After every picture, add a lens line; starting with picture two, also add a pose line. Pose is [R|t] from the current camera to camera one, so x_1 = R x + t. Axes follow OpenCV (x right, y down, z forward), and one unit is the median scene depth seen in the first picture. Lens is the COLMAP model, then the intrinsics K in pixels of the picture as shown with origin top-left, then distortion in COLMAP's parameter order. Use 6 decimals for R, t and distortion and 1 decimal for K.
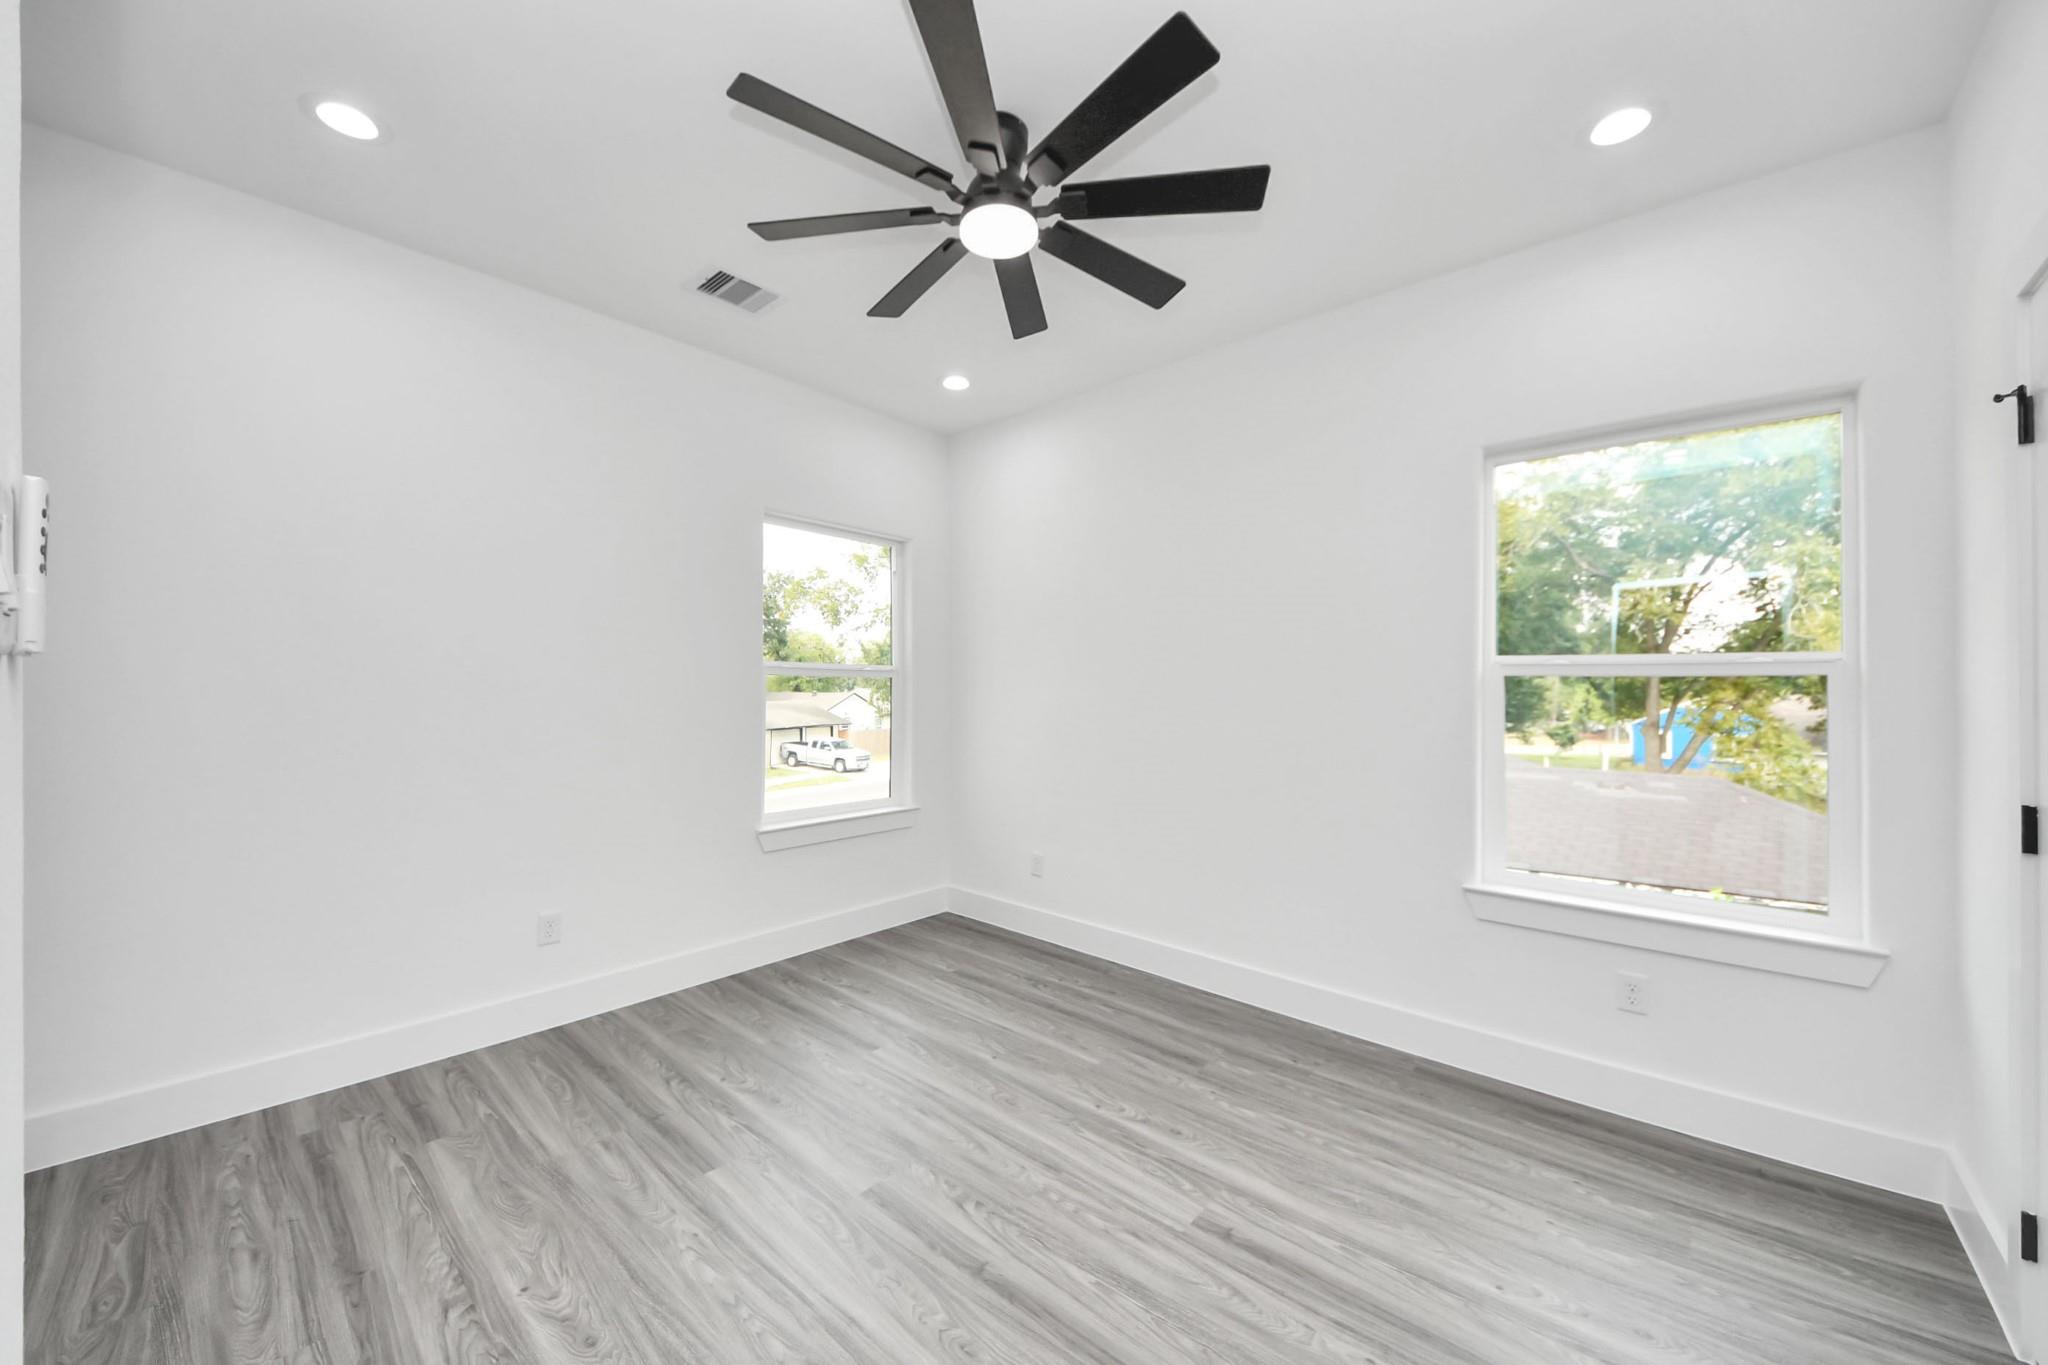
lens RADIAL K [[757.1, 0, 1007.3], [0, 757.1, 677.6], [0, 0, 1]] dist [0.046588, -0.029162]
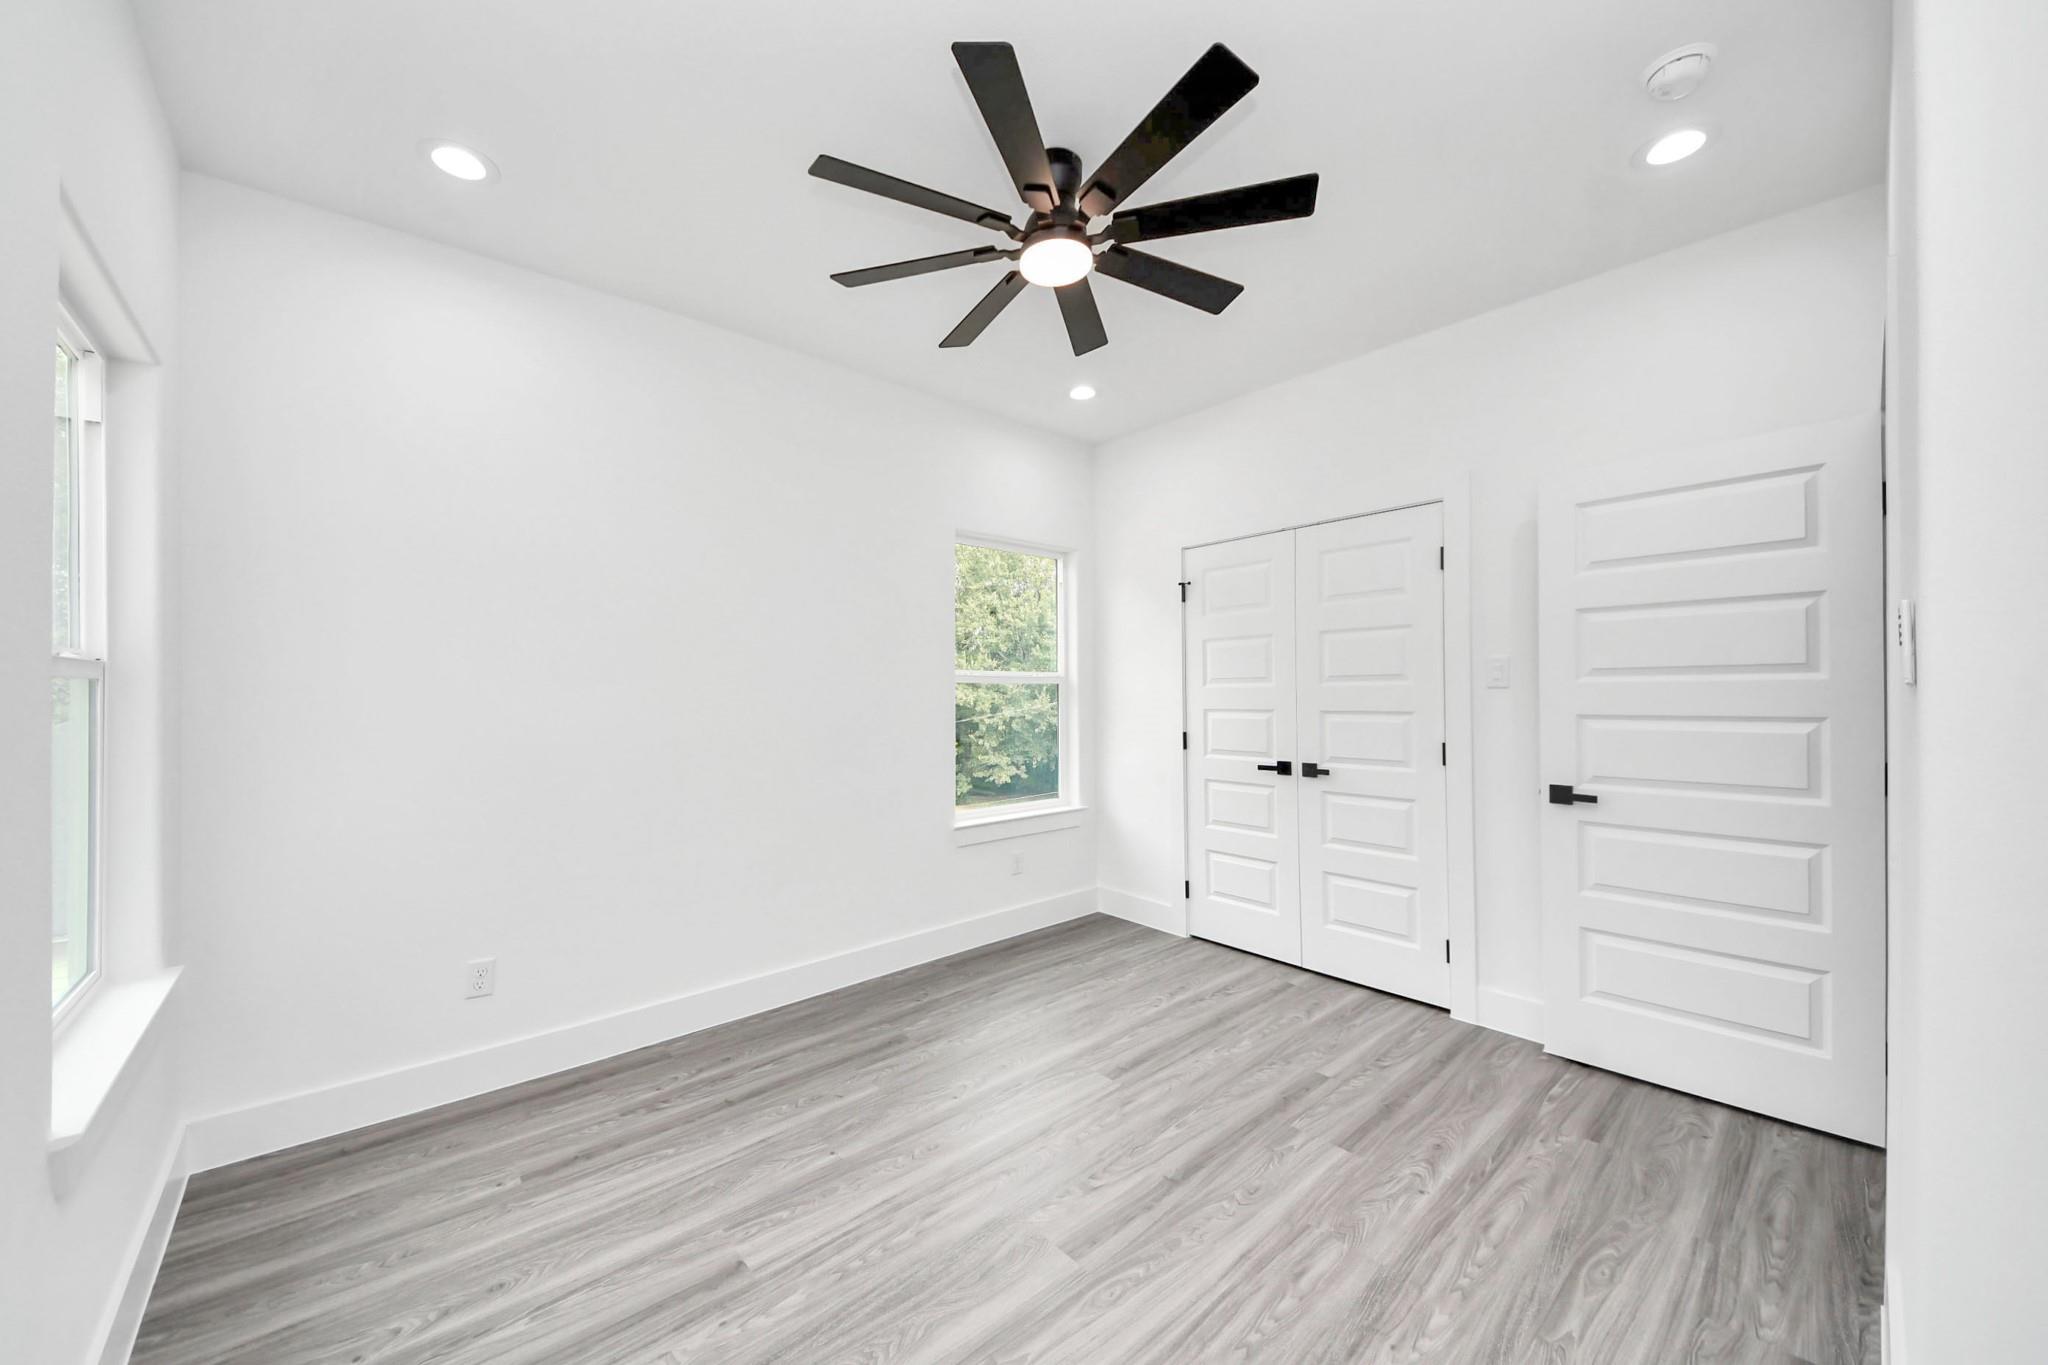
lens RADIAL K [[757.1, 0, 1007.3], [0, 757.1, 677.6], [0, 0, 1]] dist [0.046588, -0.029162]
pose [[0.121438, 0.003107, 0.992594, -0.839787], [-0.003879, 0.999989, -0.002656, -0.011532], [-0.992591, -0.003528, 0.121449, 0.737870]]
